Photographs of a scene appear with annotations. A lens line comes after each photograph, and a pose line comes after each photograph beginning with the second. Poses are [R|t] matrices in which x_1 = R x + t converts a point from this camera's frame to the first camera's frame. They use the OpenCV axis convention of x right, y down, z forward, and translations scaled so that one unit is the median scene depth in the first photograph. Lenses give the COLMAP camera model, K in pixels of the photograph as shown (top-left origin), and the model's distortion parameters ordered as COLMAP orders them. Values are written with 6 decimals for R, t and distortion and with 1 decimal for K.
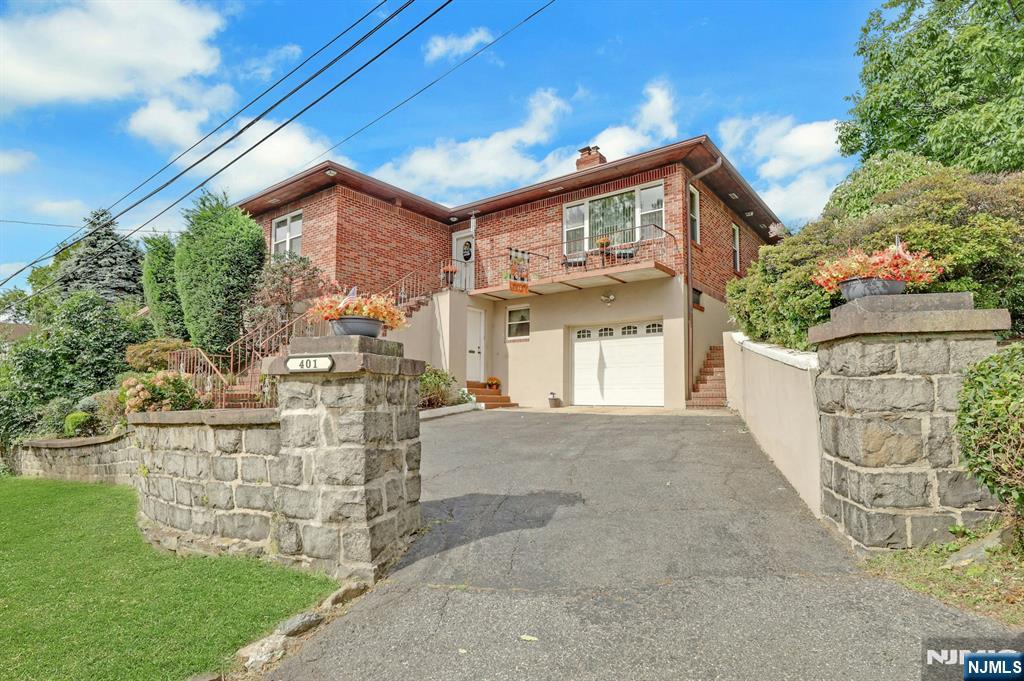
lens RADIAL K [[545.1, 0, 512.0], [0, 545.1, 340.5], [0, 0, 1]] dist [0.001789, 0.000071]
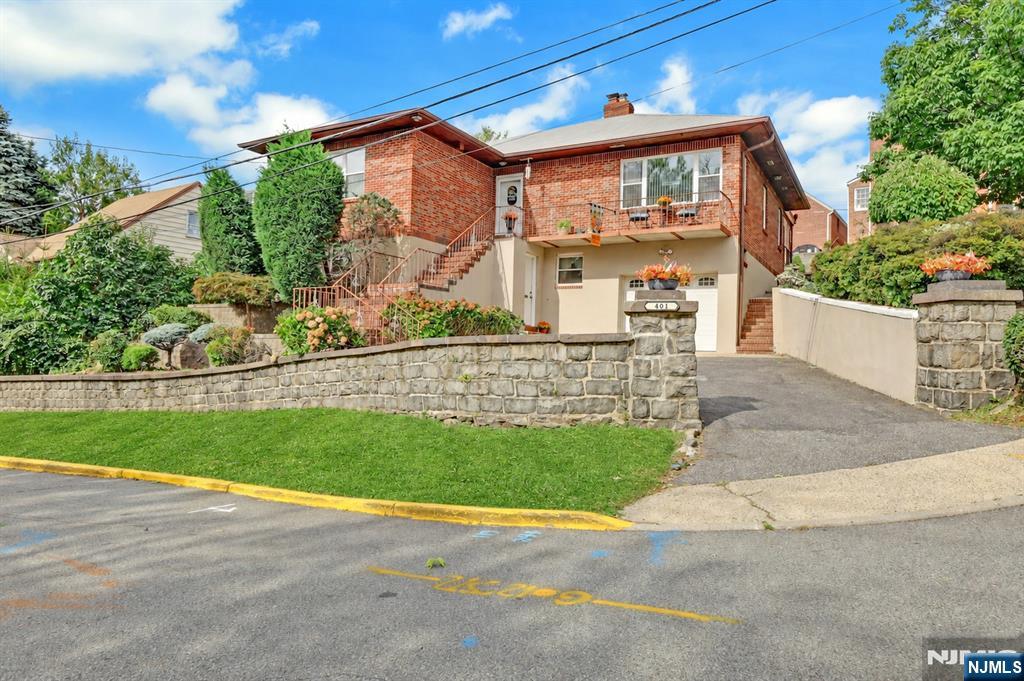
lens RADIAL K [[664.4, 0, 525.4], [0, 664.4, 307.8], [0, 0, 1]] dist [0.002823, 0.001192]
pose [[0.986247, 0.031874, 0.162178, -0.311884], [-0.038069, 0.998654, 0.035232, -0.002583], [-0.160837, -0.040922, 0.986132, -0.271767]]
